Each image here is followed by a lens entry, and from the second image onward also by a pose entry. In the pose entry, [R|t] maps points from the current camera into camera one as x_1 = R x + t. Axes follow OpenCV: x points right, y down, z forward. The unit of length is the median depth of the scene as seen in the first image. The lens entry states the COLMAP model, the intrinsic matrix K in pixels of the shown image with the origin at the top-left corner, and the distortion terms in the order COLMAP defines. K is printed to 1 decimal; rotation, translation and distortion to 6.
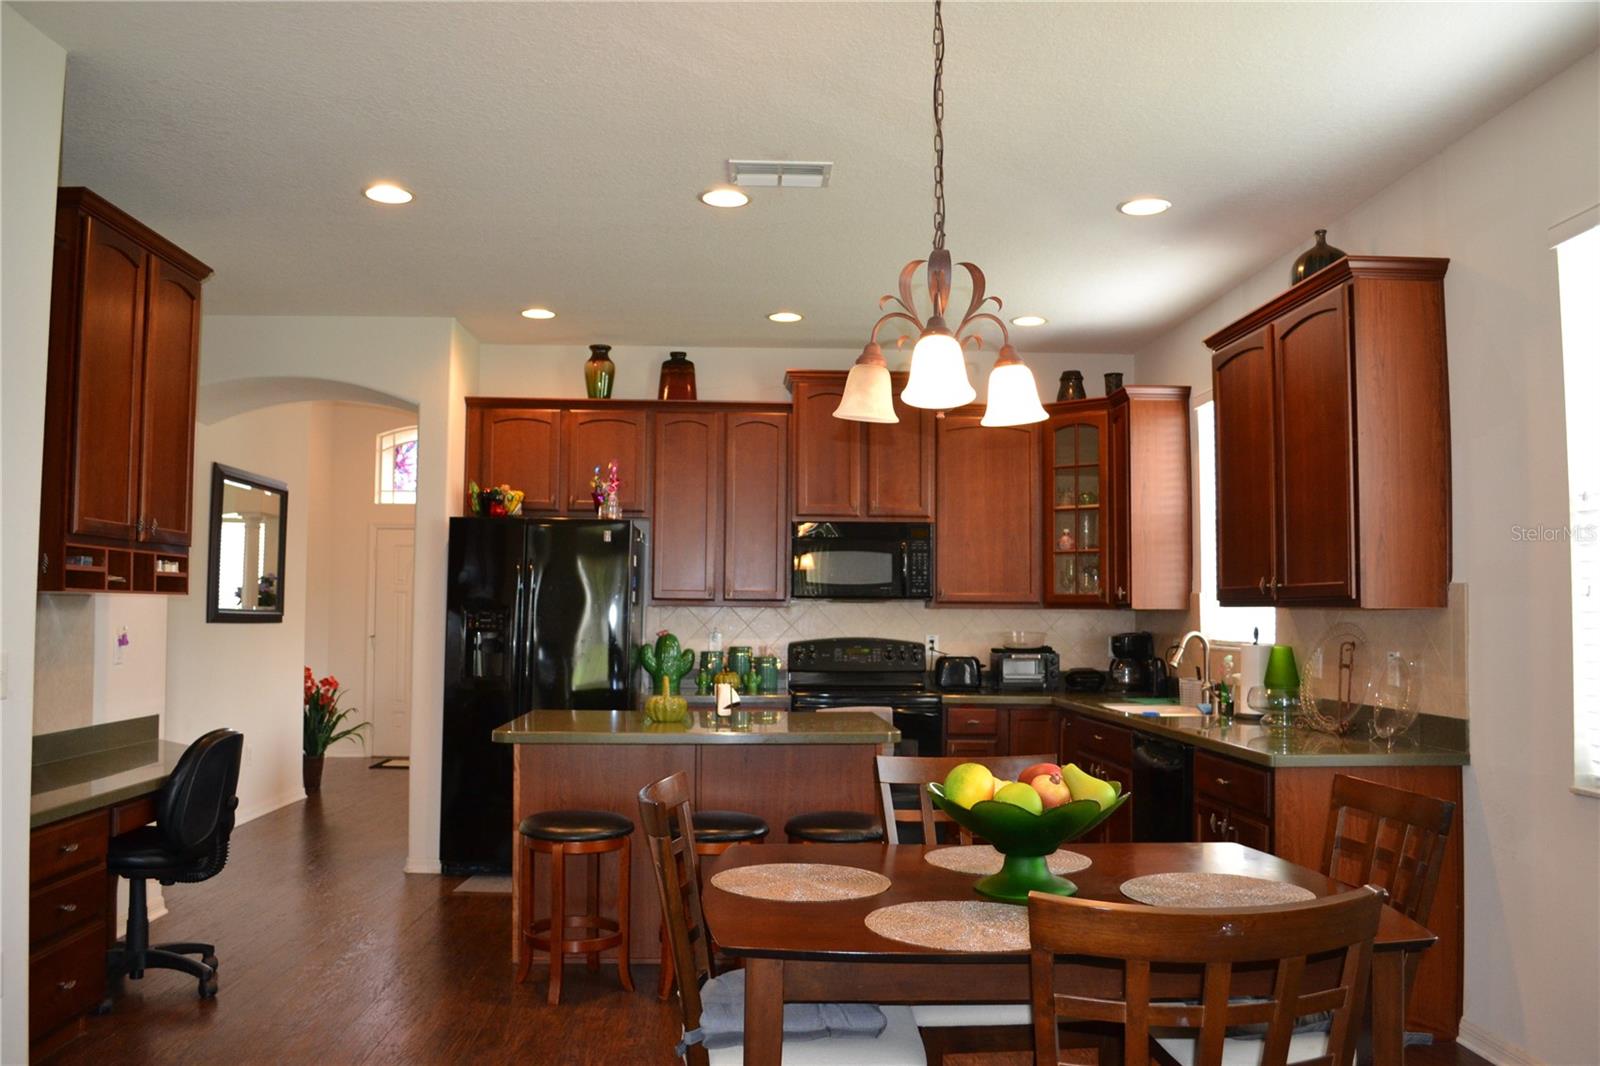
lens RADIAL K [[1274.6, 0, 798.3], [0, 1274.6, 547.7], [0, 0, 1]] dist [-0.082189, 0.005481]
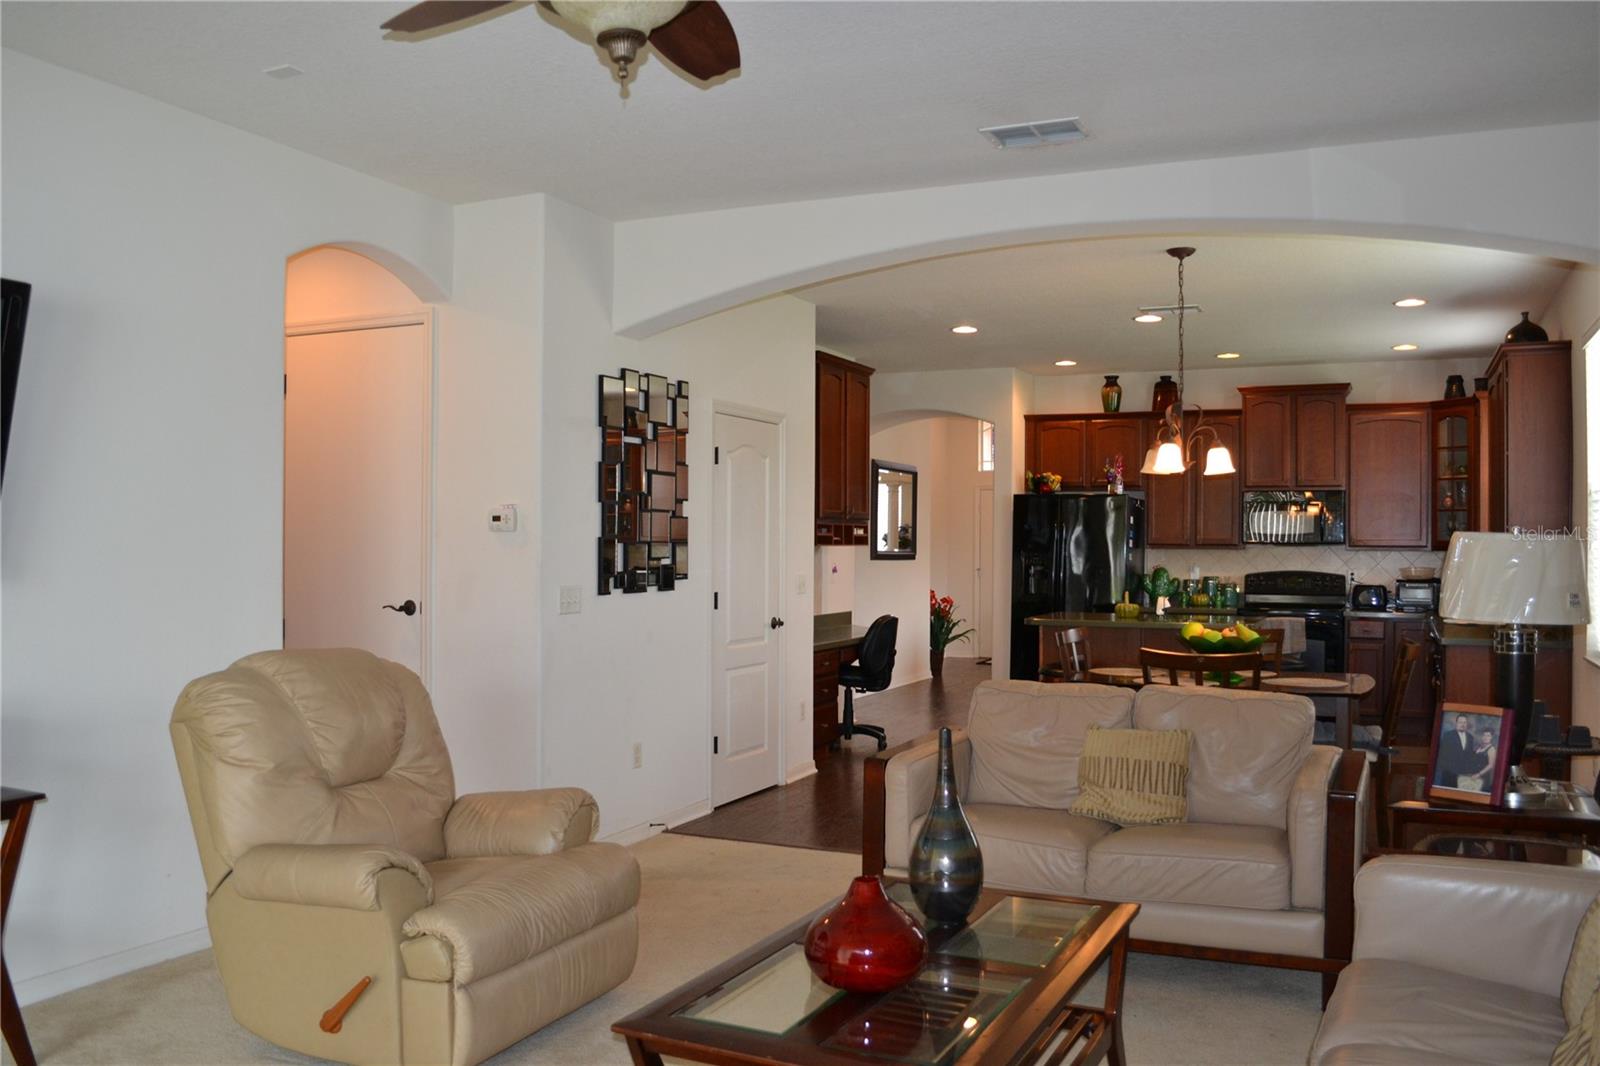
lens RADIAL K [[1274.6, 0, 816.2], [0, 1274.6, 540.5], [0, 0, 1]] dist [-0.082189, 0.005481]
pose [[0.893713, -0.003377, -0.448626, 0.205865], [0.023632, 0.998938, 0.039558, -0.032483], [0.448016, -0.045956, 0.892844, -0.509903]]
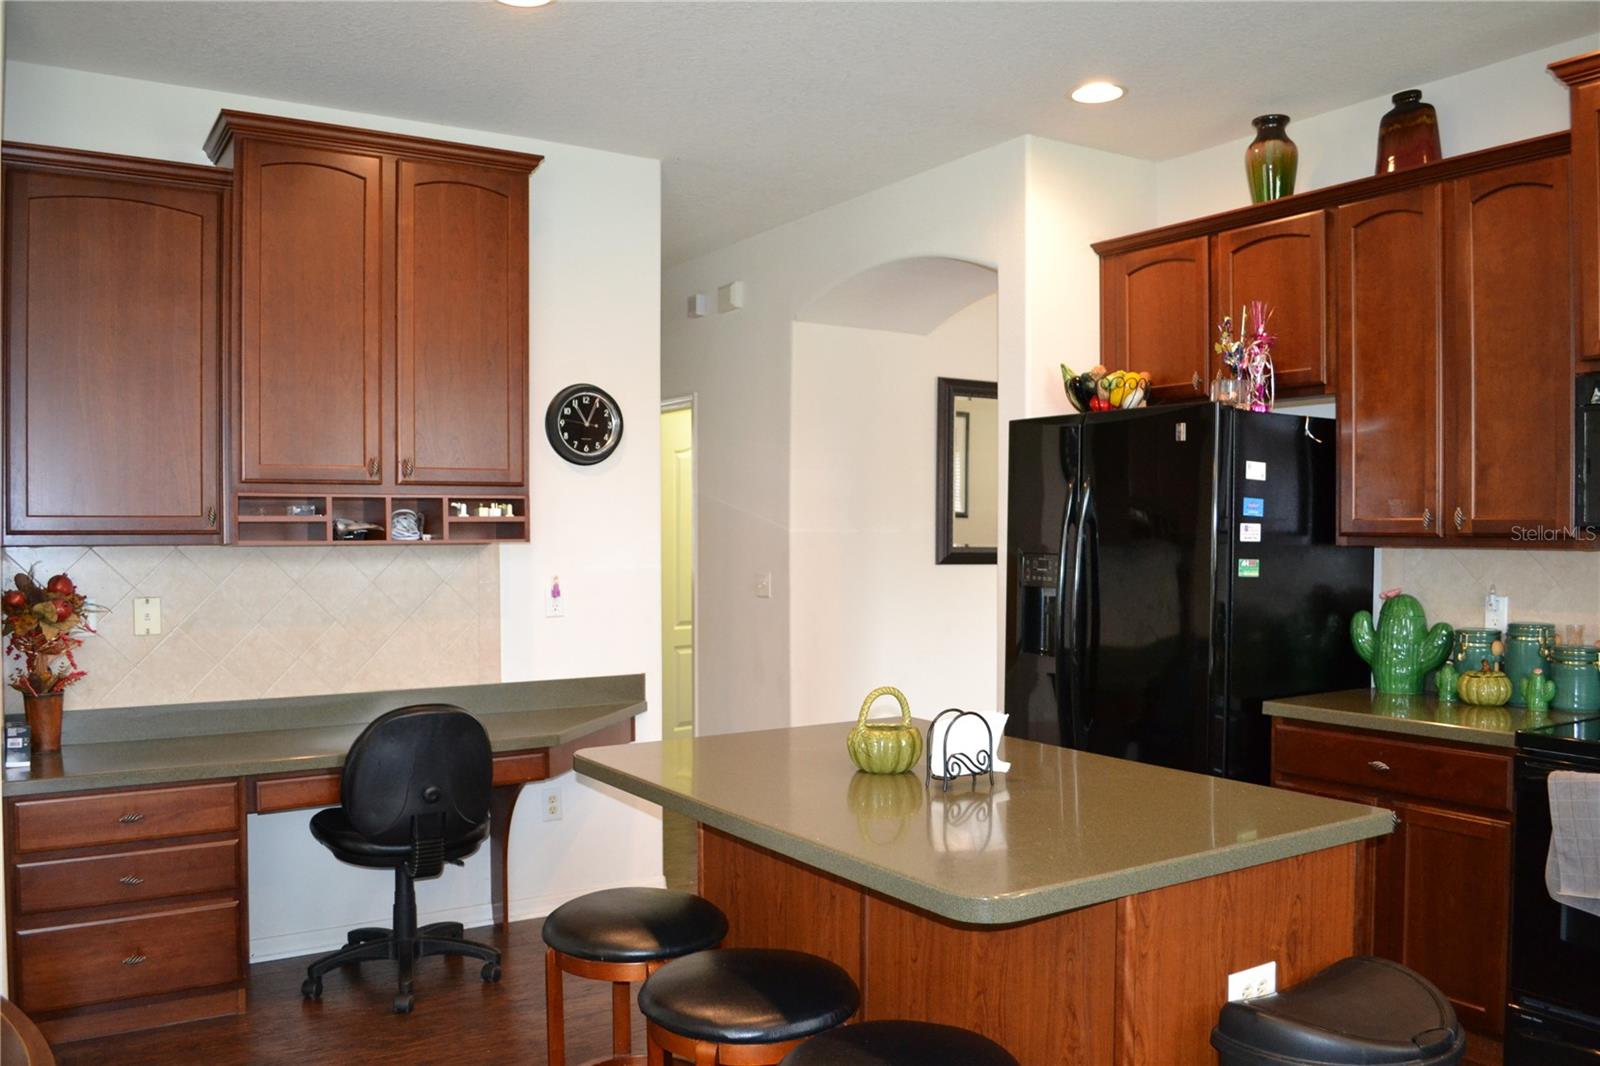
lens RADIAL K [[1274.6, 0, 797.2], [0, 1274.6, 561.3], [0, 0, 1]] dist [-0.082189, 0.005481]
pose [[0.495765, 0.012159, -0.868372, 0.254343], [0.049165, 0.997905, 0.042041, 0.016266], [0.867064, -0.063536, 0.494129, 0.500520]]
